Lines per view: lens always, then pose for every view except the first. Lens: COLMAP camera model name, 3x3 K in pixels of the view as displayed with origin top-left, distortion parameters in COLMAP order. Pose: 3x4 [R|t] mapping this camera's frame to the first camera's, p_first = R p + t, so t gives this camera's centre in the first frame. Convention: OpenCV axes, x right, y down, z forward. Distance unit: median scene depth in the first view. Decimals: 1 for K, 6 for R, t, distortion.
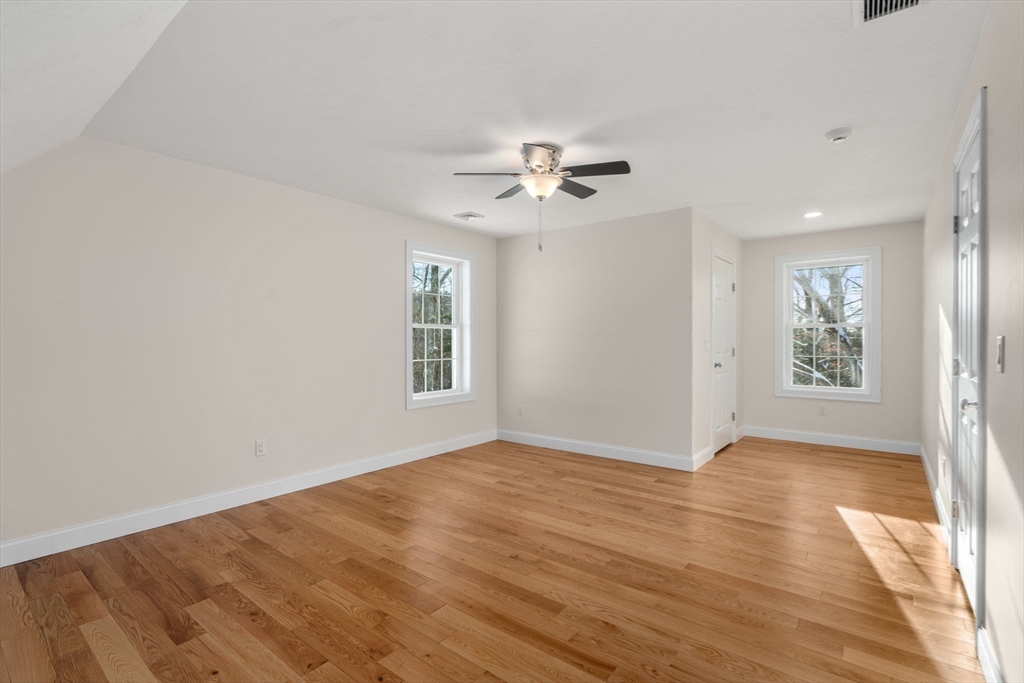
lens RADIAL K [[475.8, 0, 513.0], [0, 475.8, 342.0], [0, 0, 1]] dist [0.001123, -0.000396]
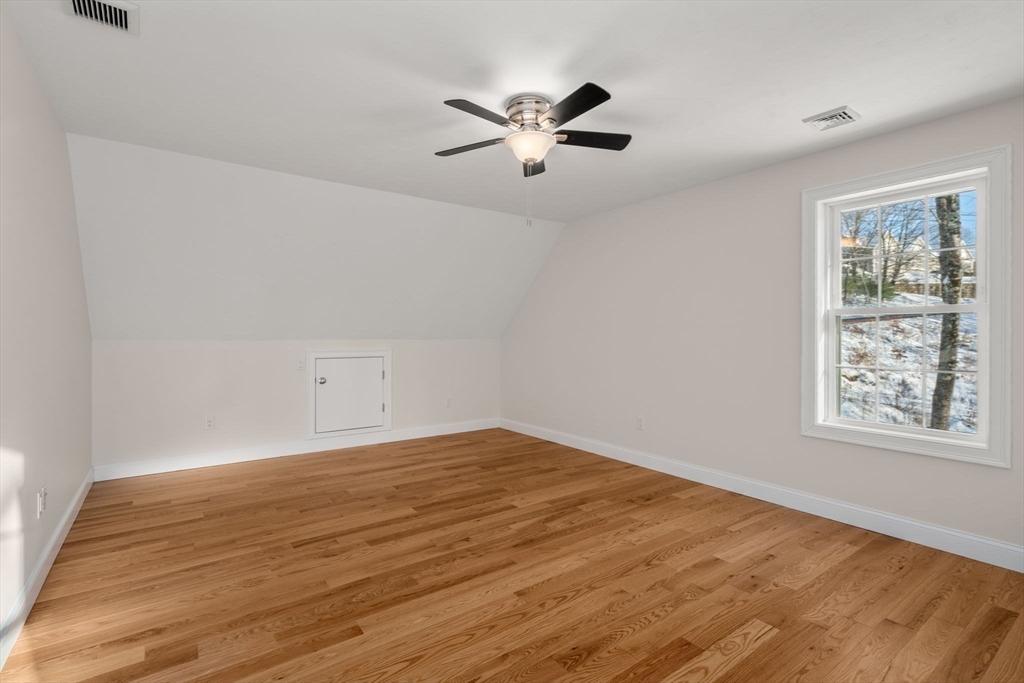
lens RADIAL K [[475.8, 0, 513.0], [0, 475.8, 337.2], [0, 0, 1]] dist [0.001123, -0.000396]
pose [[-0.273152, 0.004950, -0.961958, 0.844600], [-0.004132, 0.999972, 0.006318, -0.004600], [0.961962, 0.005700, -0.273124, 1.181354]]
